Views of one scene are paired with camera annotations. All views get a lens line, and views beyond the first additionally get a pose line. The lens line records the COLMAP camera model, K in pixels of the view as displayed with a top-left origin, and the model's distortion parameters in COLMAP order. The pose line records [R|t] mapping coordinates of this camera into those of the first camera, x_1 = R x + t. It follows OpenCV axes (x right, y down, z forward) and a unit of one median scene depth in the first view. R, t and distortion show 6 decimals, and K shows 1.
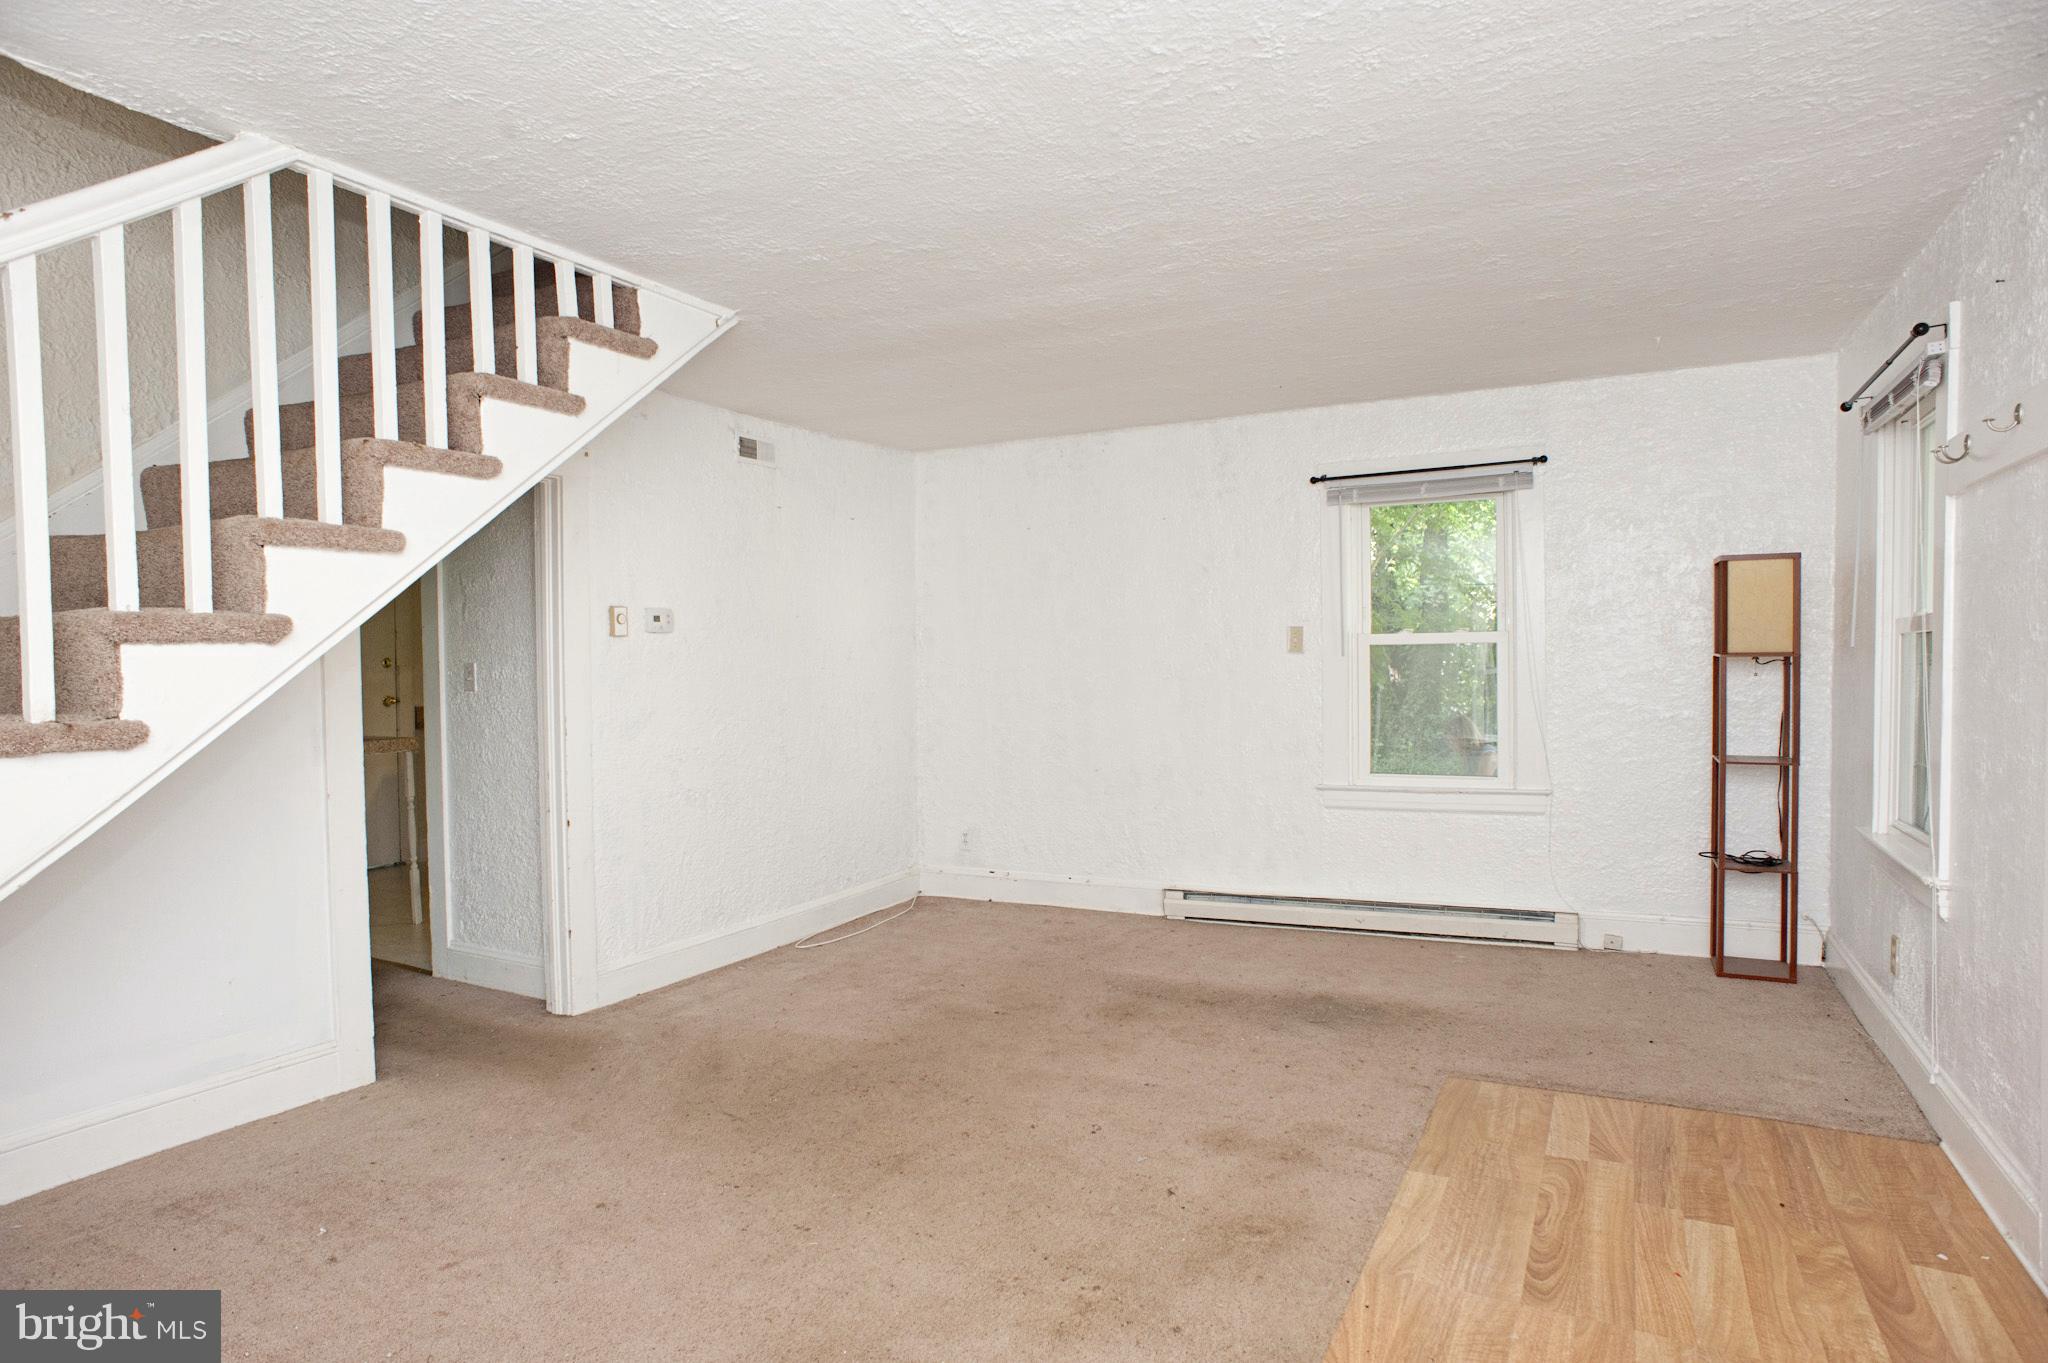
lens RADIAL K [[1181.1, 0, 1024.0], [0, 1181.1, 681.5], [0, 0, 1]] dist [-0.099832, 0.075994]
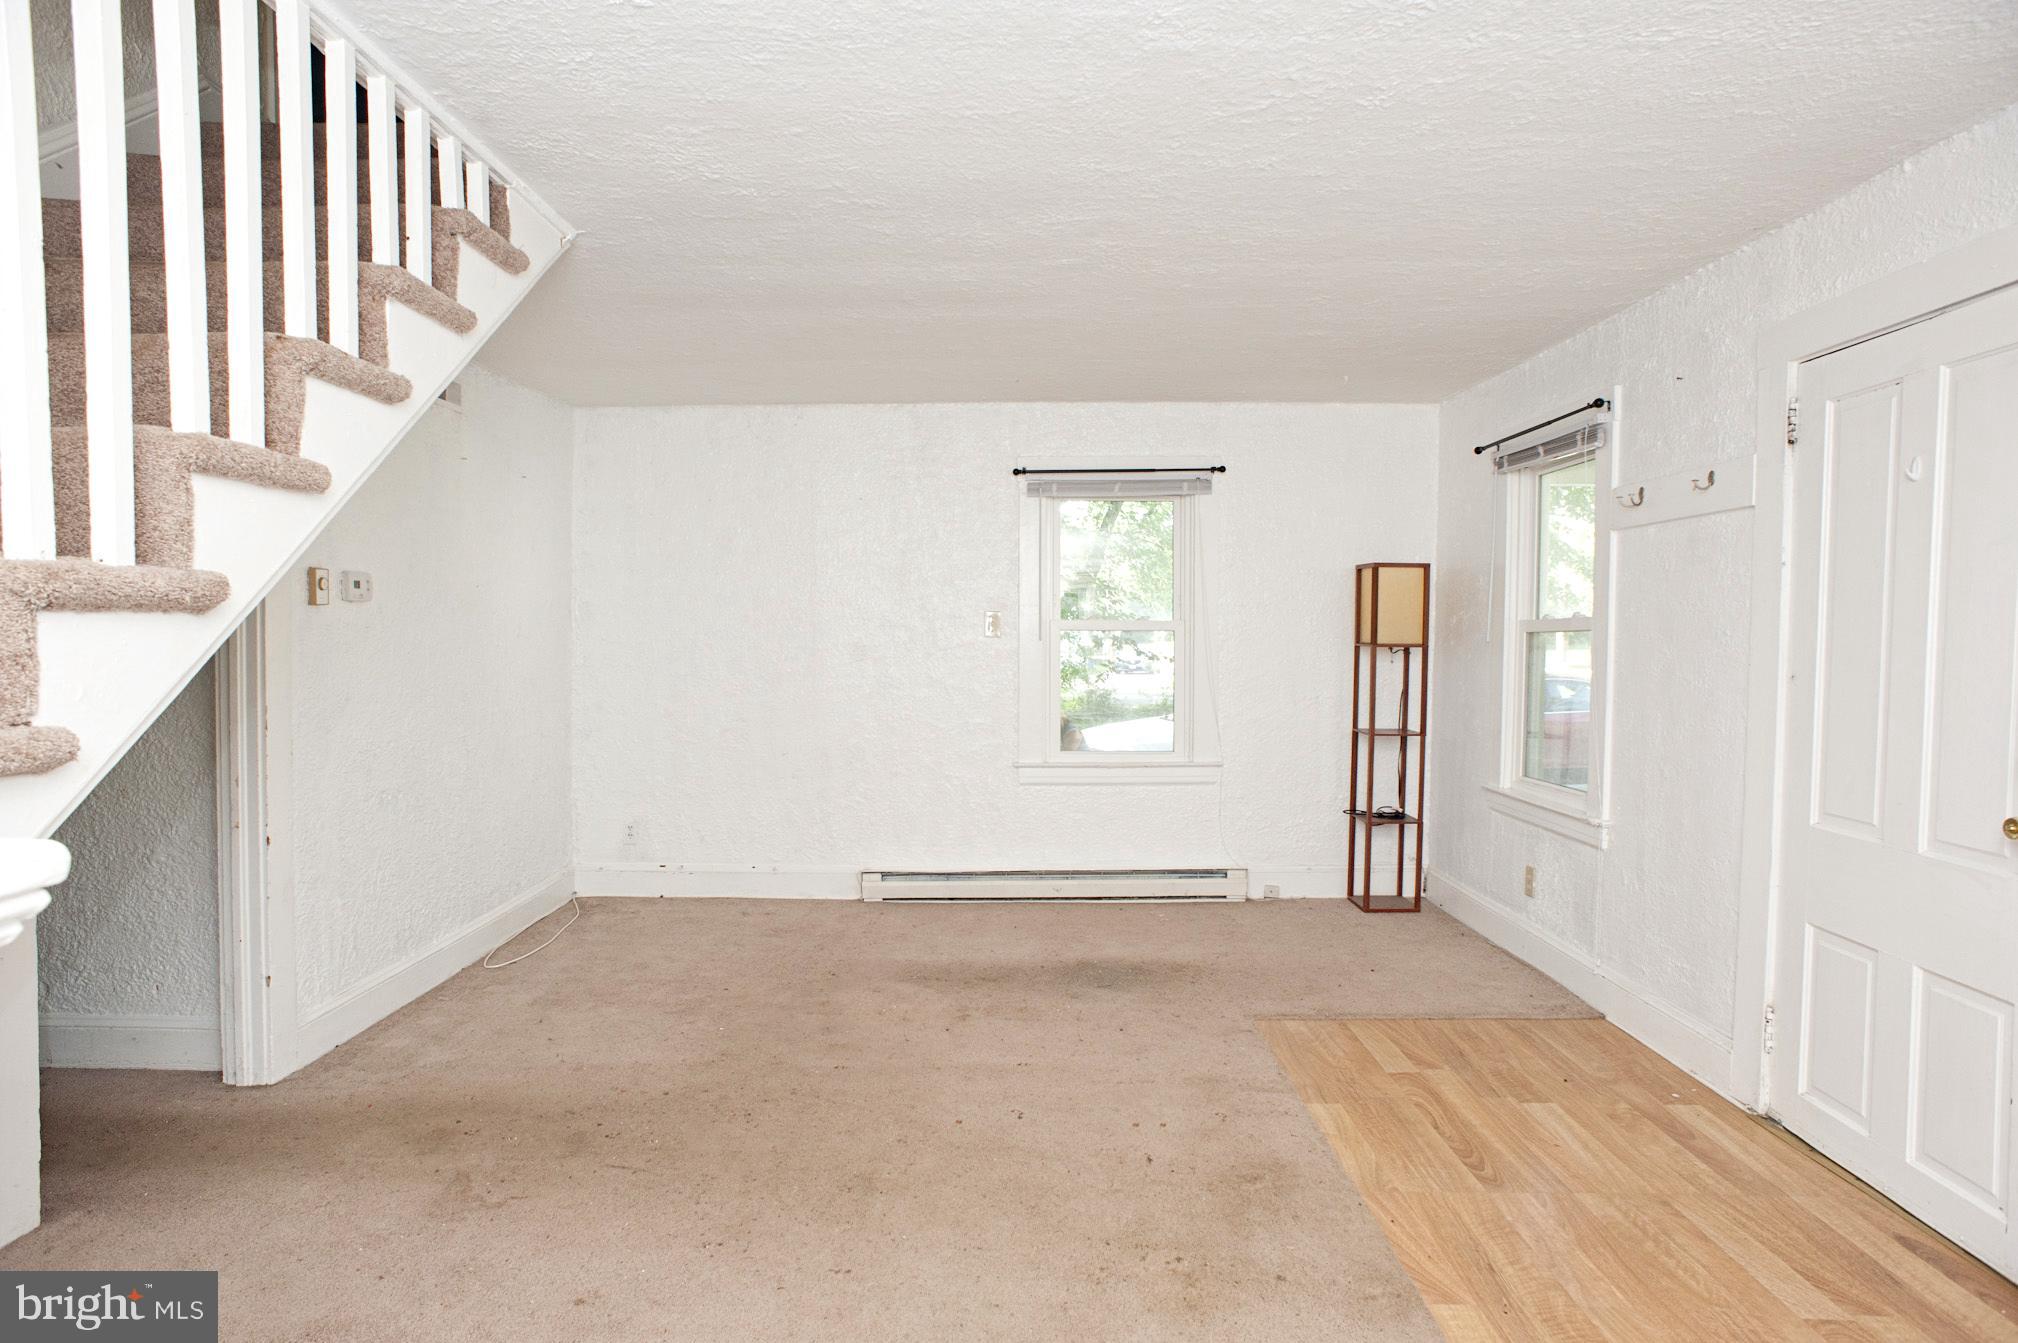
lens RADIAL K [[1174.2, 0, 1009.0], [0, 1174.2, 671.5], [0, 0, 1]] dist [-0.105511, 0.082891]
pose [[0.894513, 0.002995, 0.447031, -0.282704], [-0.007908, 0.999927, 0.009125, -0.003997], [-0.446971, -0.011698, 0.894472, 0.084421]]
